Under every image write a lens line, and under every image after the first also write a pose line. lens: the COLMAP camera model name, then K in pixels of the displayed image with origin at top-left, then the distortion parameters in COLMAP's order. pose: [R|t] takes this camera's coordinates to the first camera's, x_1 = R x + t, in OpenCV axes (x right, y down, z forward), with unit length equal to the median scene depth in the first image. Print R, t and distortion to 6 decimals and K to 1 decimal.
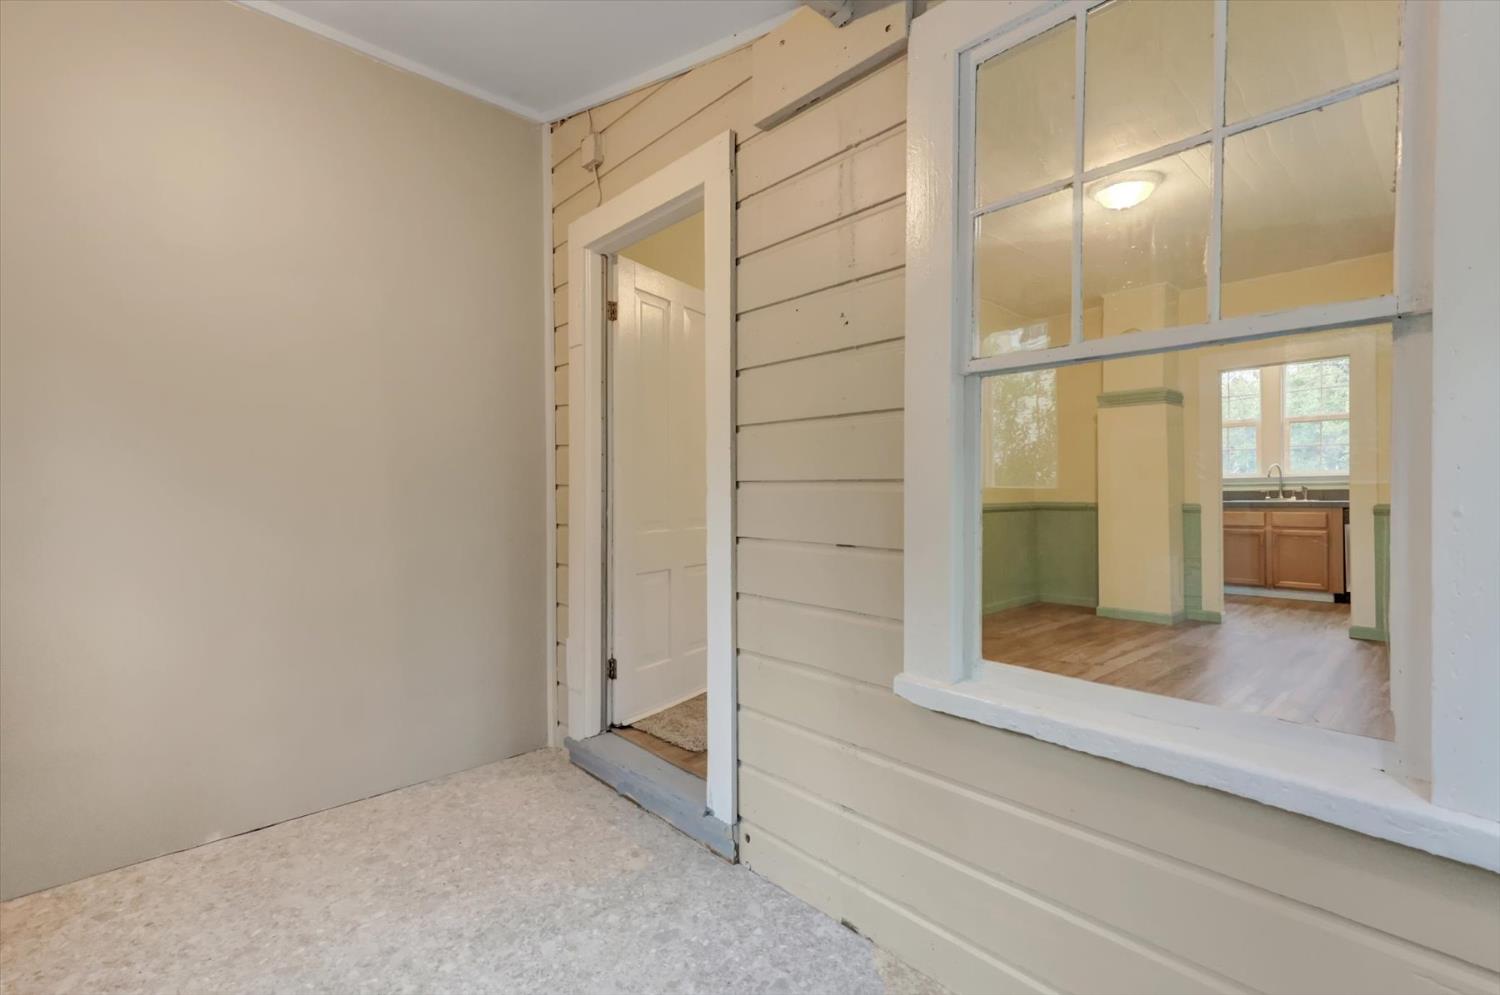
lens RADIAL K [[677.0, 0, 767.5], [0, 677.0, 496.7], [0, 0, 1]] dist [0.020929, -0.000776]
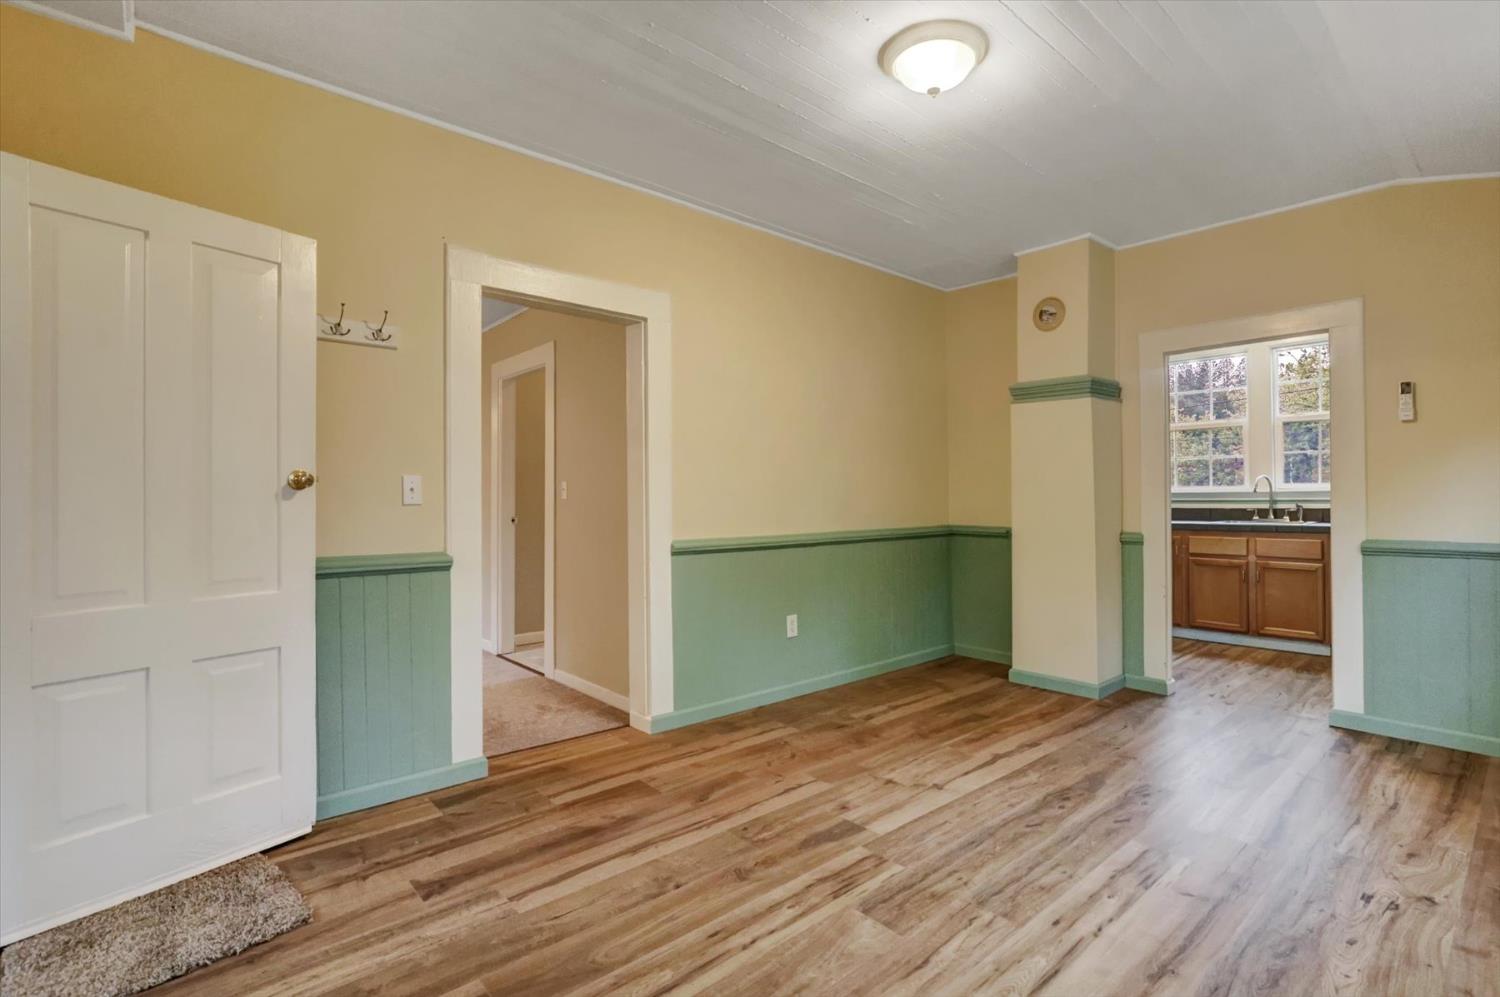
lens RADIAL K [[717.4, 0, 756.8], [0, 717.4, 496.7], [0, 0, 1]] dist [-0.006385, -0.000342]
pose [[0.999653, 0.000102, -0.026357, 0.221855], [-0.000270, 0.999980, -0.006344, -0.022242], [0.026356, 0.006349, 0.999632, 0.198566]]
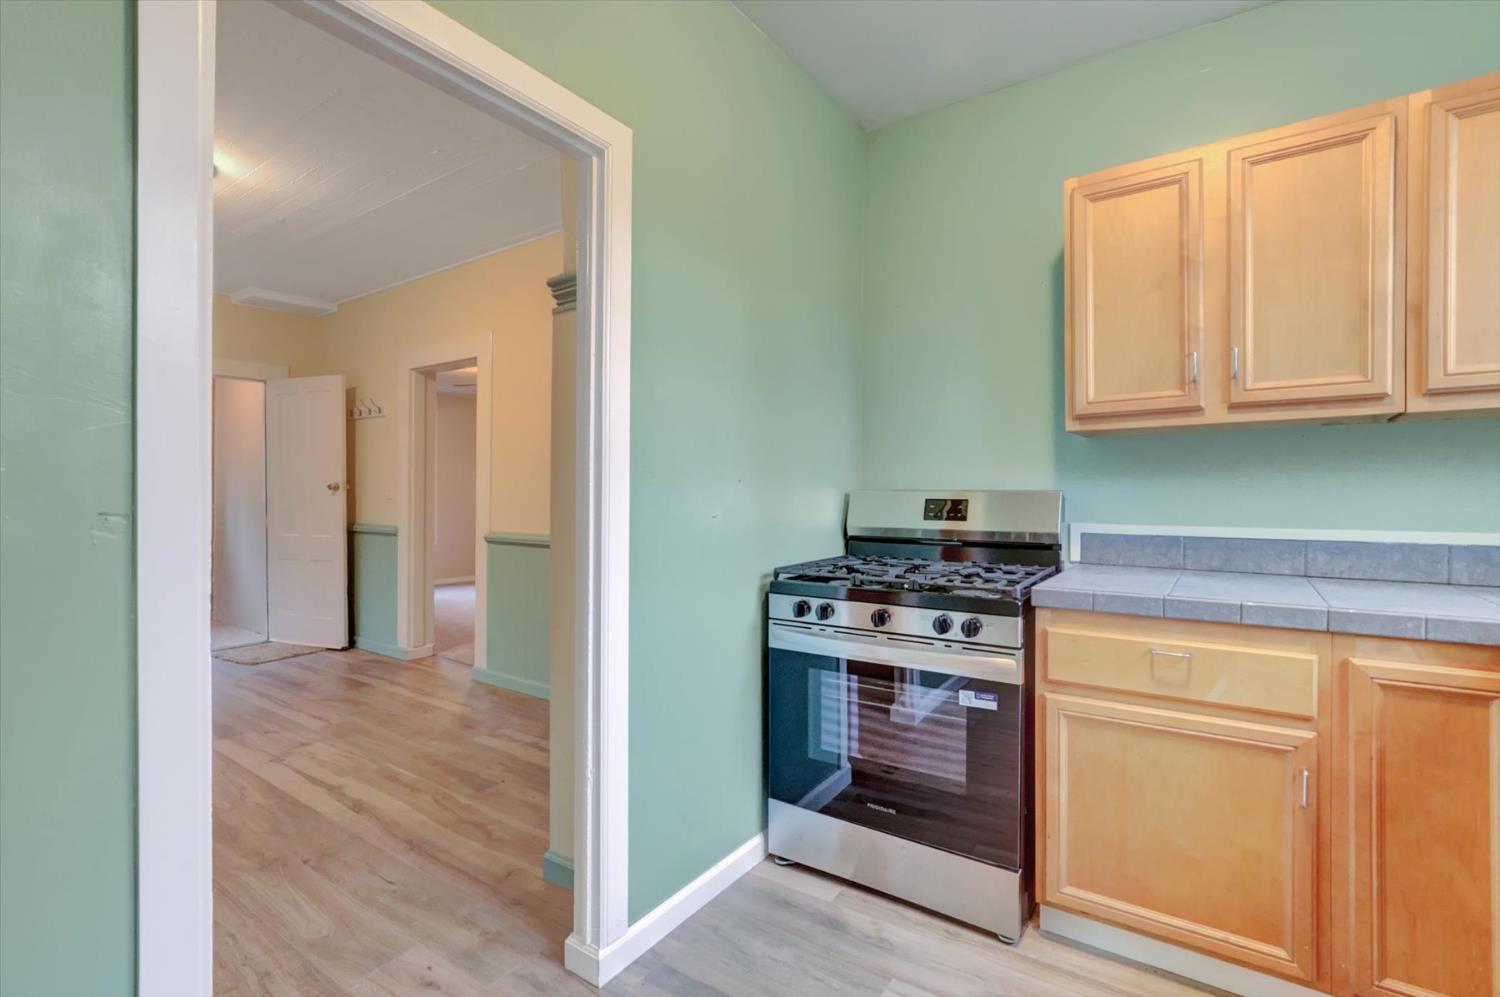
lens RADIAL K [[705.1, 0, 768.2], [0, 705.1, 501.3], [0, 0, 1]] dist [-0.017979, 0.000388]
pose [[0.201741, 0.007659, -0.979409, 0.889093], [-0.011513, 0.999919, 0.005447, -0.027228], [0.979371, 0.010177, 0.201813, 0.916885]]
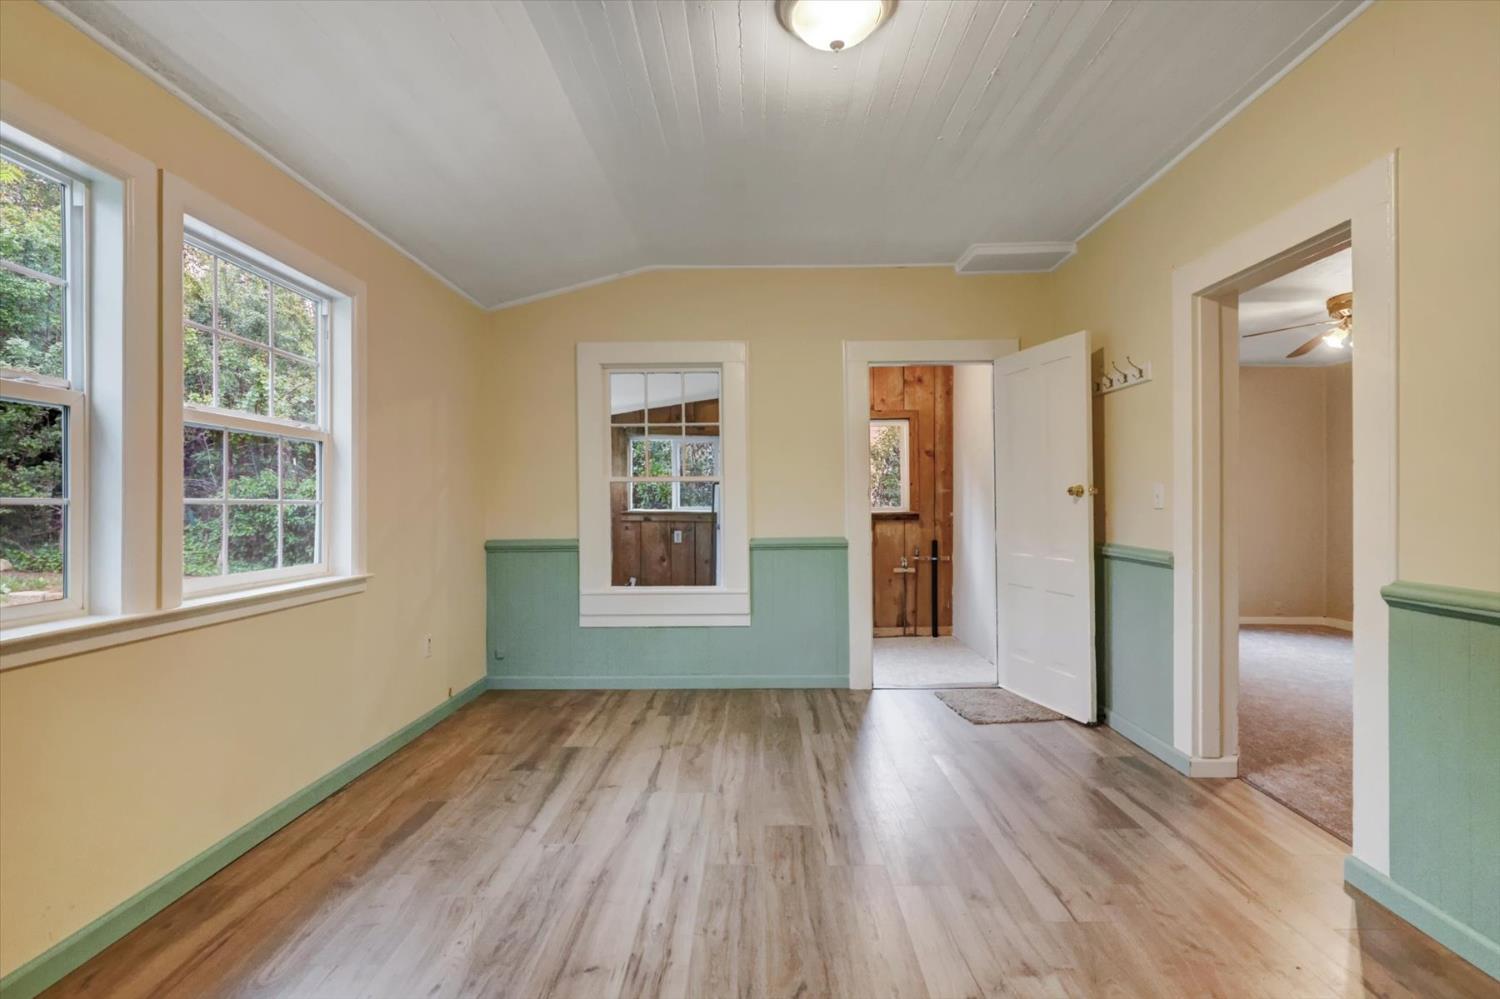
lens RADIAL K [[717.4, 0, 756.8], [0, 717.4, 497.7], [0, 0, 1]] dist [-0.006385, -0.000342]
pose [[-0.692841, -0.001182, -0.721089, 0.585471], [-0.002555, 0.999996, 0.000816, -0.028106], [0.721086, 0.002408, -0.692841, 0.801294]]
